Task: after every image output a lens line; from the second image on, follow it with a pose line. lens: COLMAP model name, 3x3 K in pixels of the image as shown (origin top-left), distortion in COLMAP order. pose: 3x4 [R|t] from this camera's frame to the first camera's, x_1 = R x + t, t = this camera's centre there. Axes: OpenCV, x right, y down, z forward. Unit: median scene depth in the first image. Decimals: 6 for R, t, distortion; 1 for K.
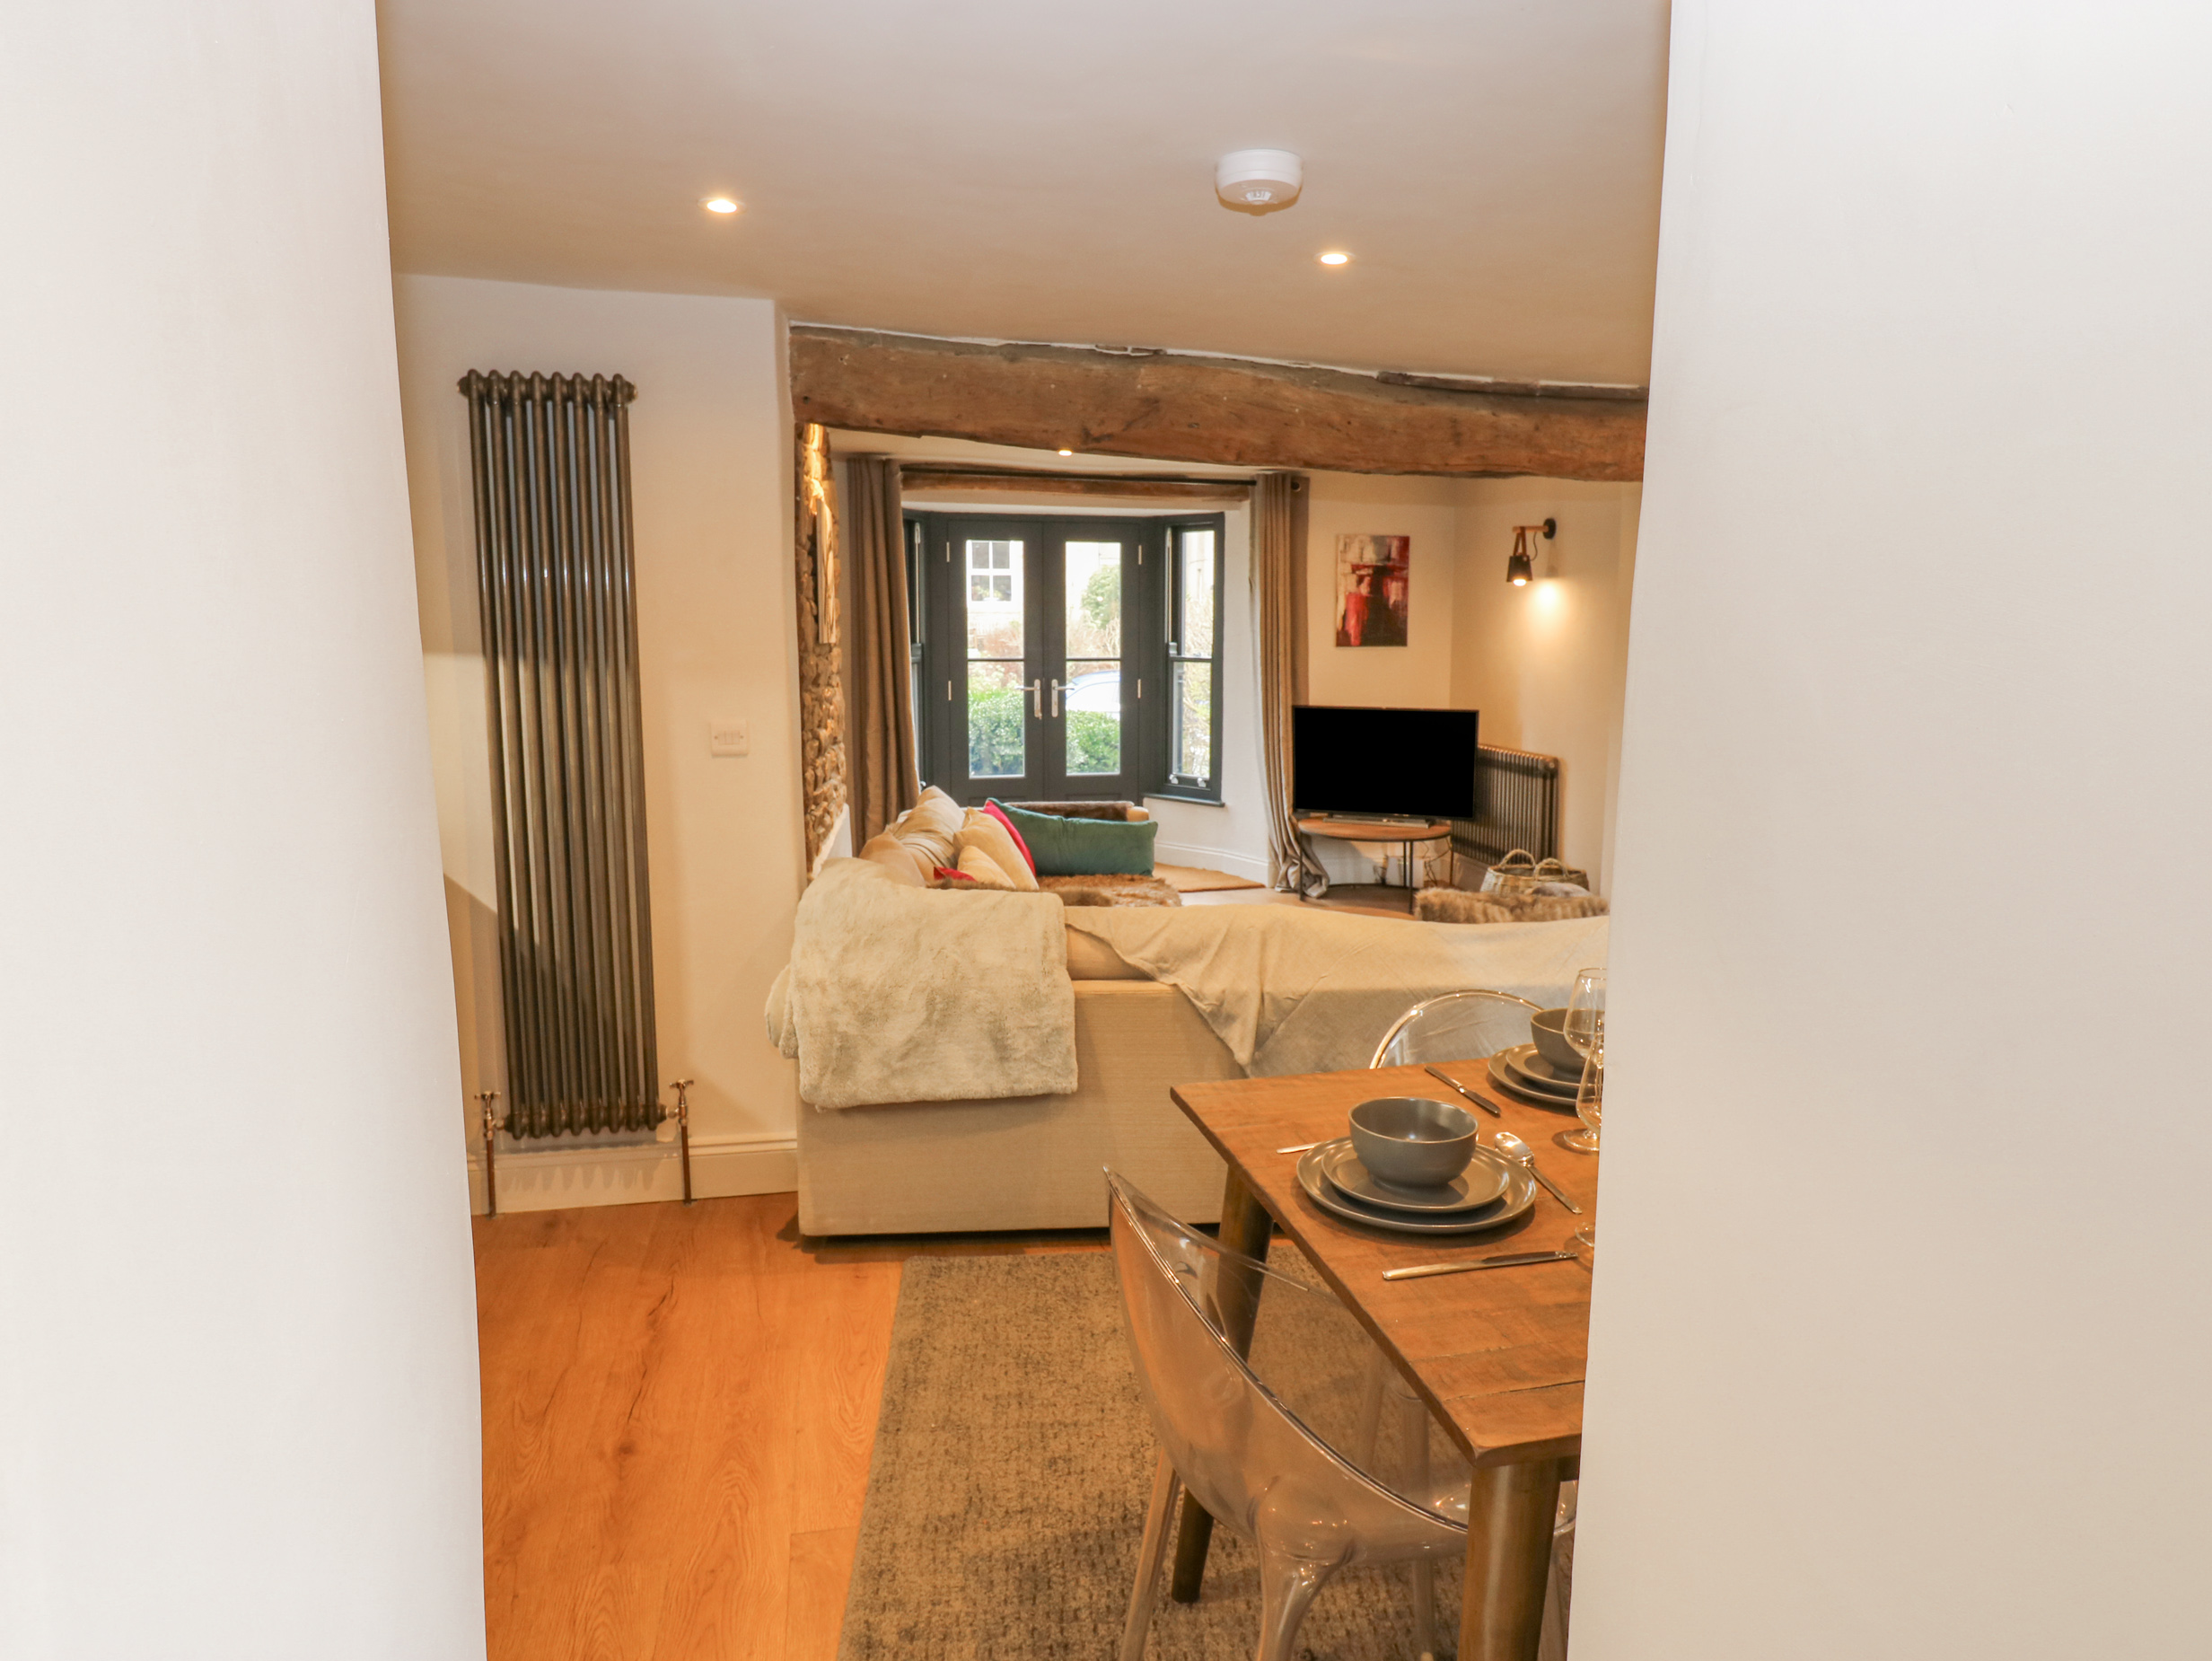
lens RADIAL K [[1370.2, 0, 1134.4], [0, 1370.2, 813.7], [0, 0, 1]] dist [0.001405, 0.000115]
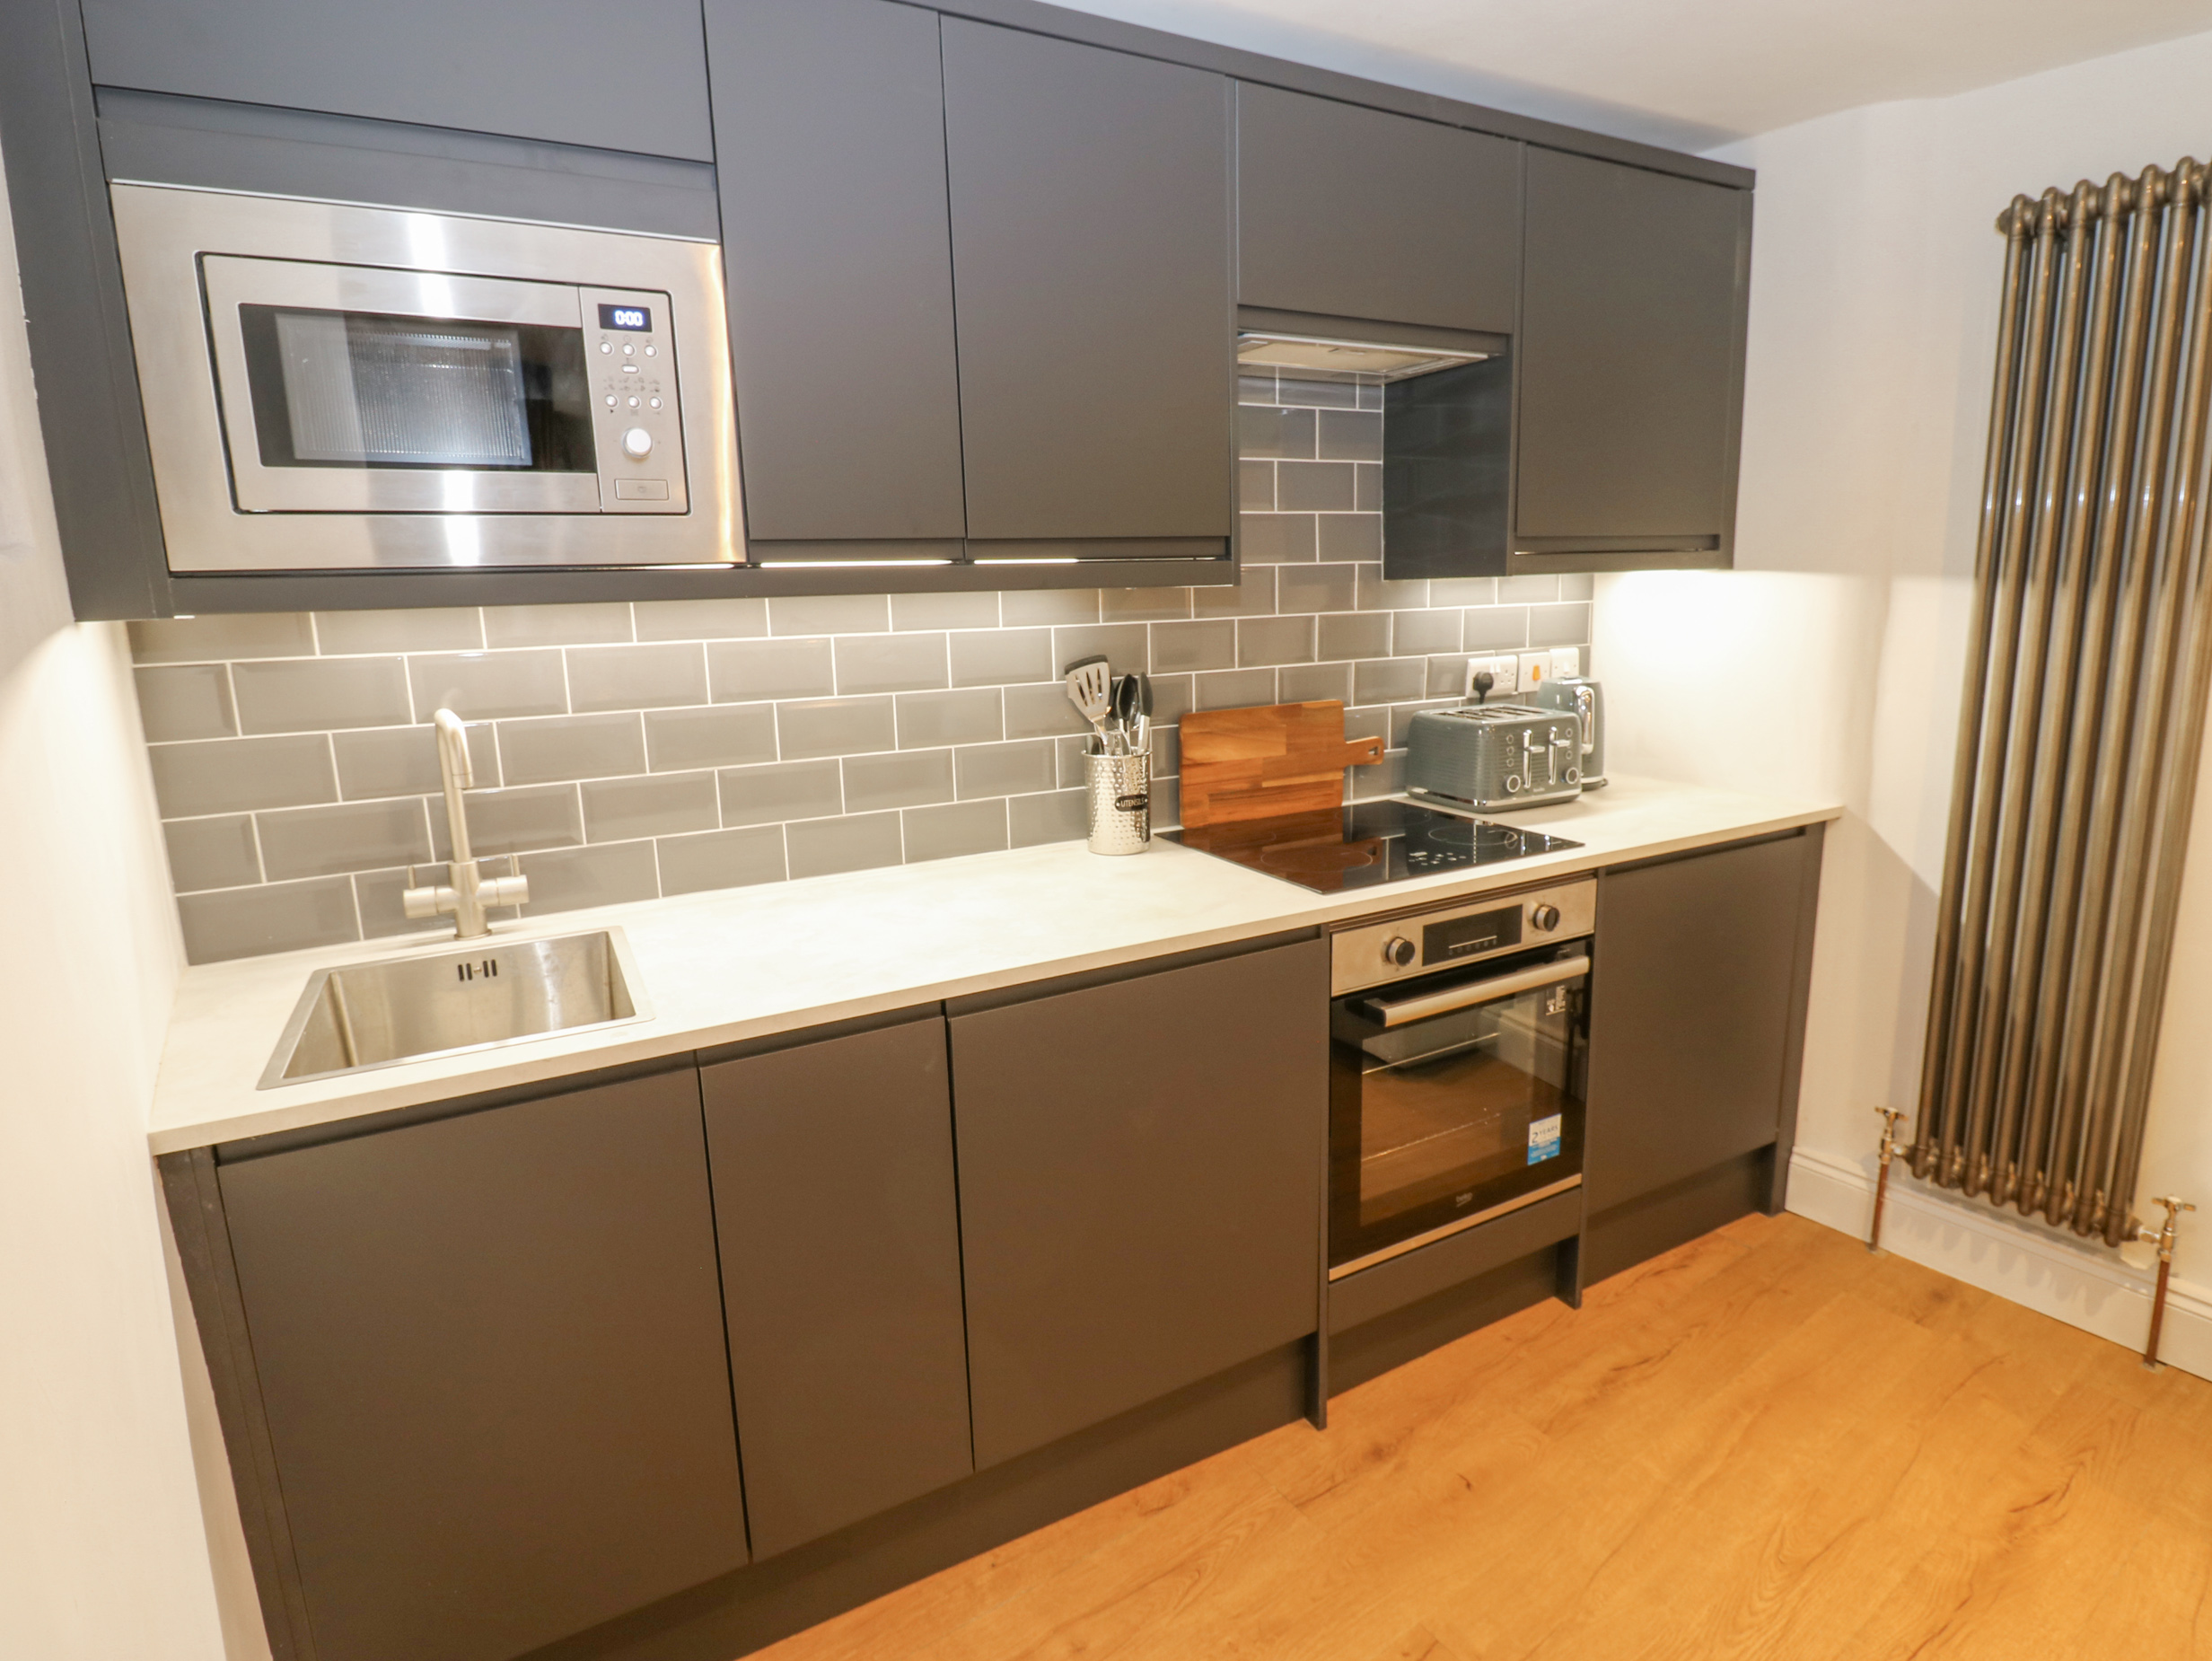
lens RADIAL K [[1153.9, 0, 1121.2], [0, 1153.9, 809.7], [0, 0, 1]] dist [0.005285, -0.015093]
pose [[0.389277, 0.160749, -0.906986, -0.021741], [-0.096804, 0.986341, 0.133265, -0.011908], [0.916020, 0.035923, 0.399521, 0.131834]]
